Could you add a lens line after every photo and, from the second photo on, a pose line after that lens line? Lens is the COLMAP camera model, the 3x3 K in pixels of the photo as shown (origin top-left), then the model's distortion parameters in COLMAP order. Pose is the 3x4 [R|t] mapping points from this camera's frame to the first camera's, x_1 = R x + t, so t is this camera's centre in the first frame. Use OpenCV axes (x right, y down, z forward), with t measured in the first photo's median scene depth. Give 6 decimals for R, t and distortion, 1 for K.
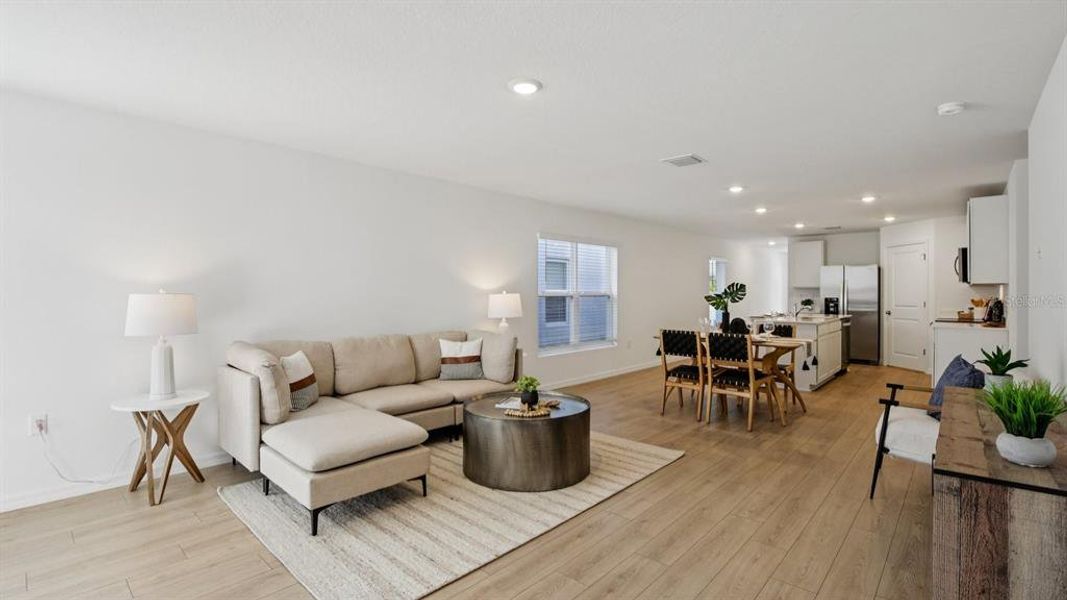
lens RADIAL K [[489.7, 0, 536.4], [0, 489.7, 294.2], [0, 0, 1]] dist [-0.021022, 0.000641]
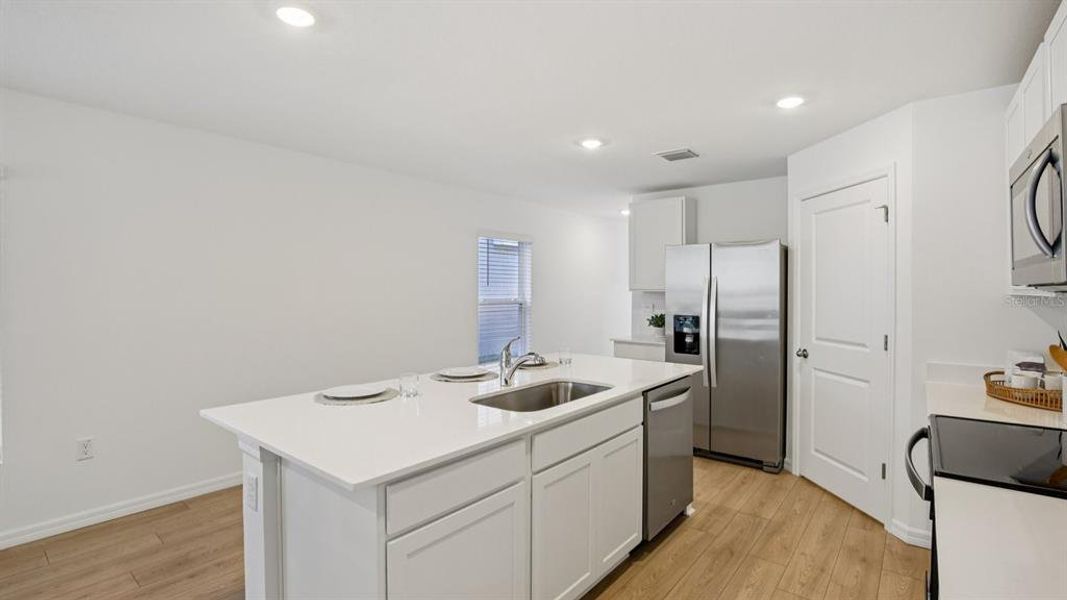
lens RADIAL K [[489.7, 0, 539.6], [0, 489.7, 289.8], [0, 0, 1]] dist [-0.021022, 0.000641]
pose [[0.998654, 0.004362, 0.051675, 0.565653], [-0.004156, 0.999983, -0.004093, -0.018131], [-0.051692, 0.003873, 0.998656, 0.699250]]
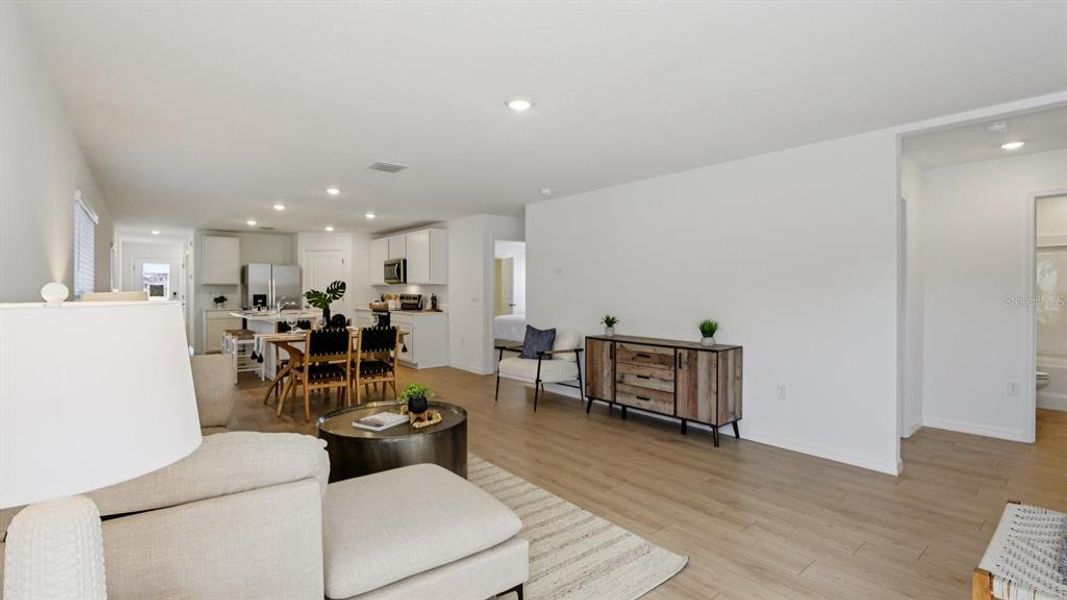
lens RADIAL K [[489.7, 0, 543.2], [0, 489.7, 295.2], [0, 0, 1]] dist [-0.021022, 0.000641]
pose [[0.139255, -0.011957, 0.990184, -0.438140], [0.002413, 0.999928, 0.011736, -0.002851], [-0.990254, 0.000755, 0.139274, 0.315782]]
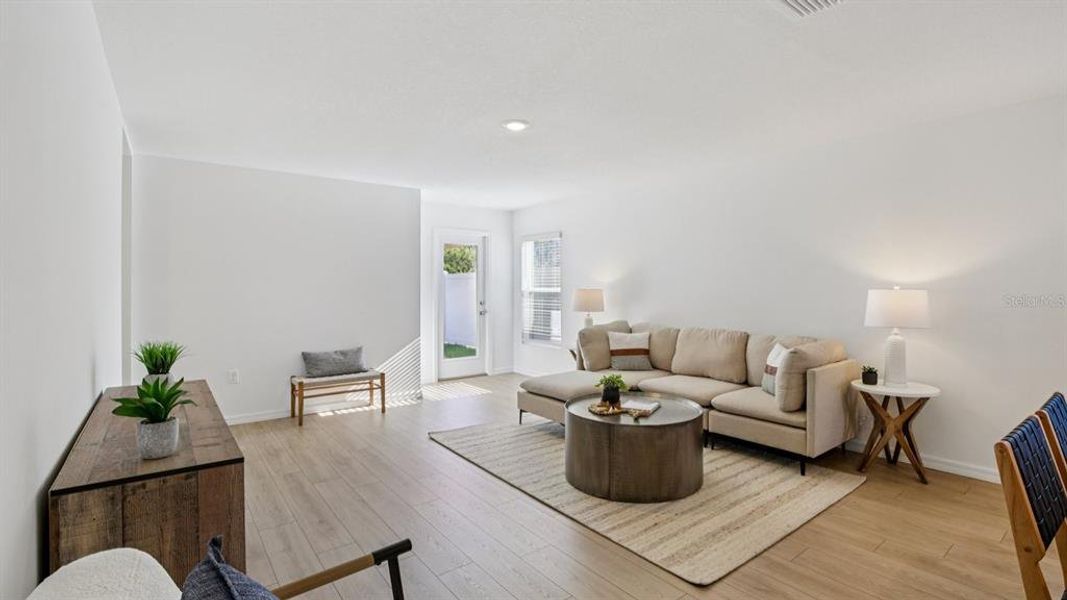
lens RADIAL K [[486.6, 0, 539.0], [0, 486.6, 290.9], [0, 0, 1]] dist [-0.022897, 0.000100]
pose [[-0.169880, 0.006508, -0.985443, 0.471190], [-0.003381, 0.999968, 0.007187, -0.001428], [0.985459, 0.004552, -0.169853, 0.502134]]
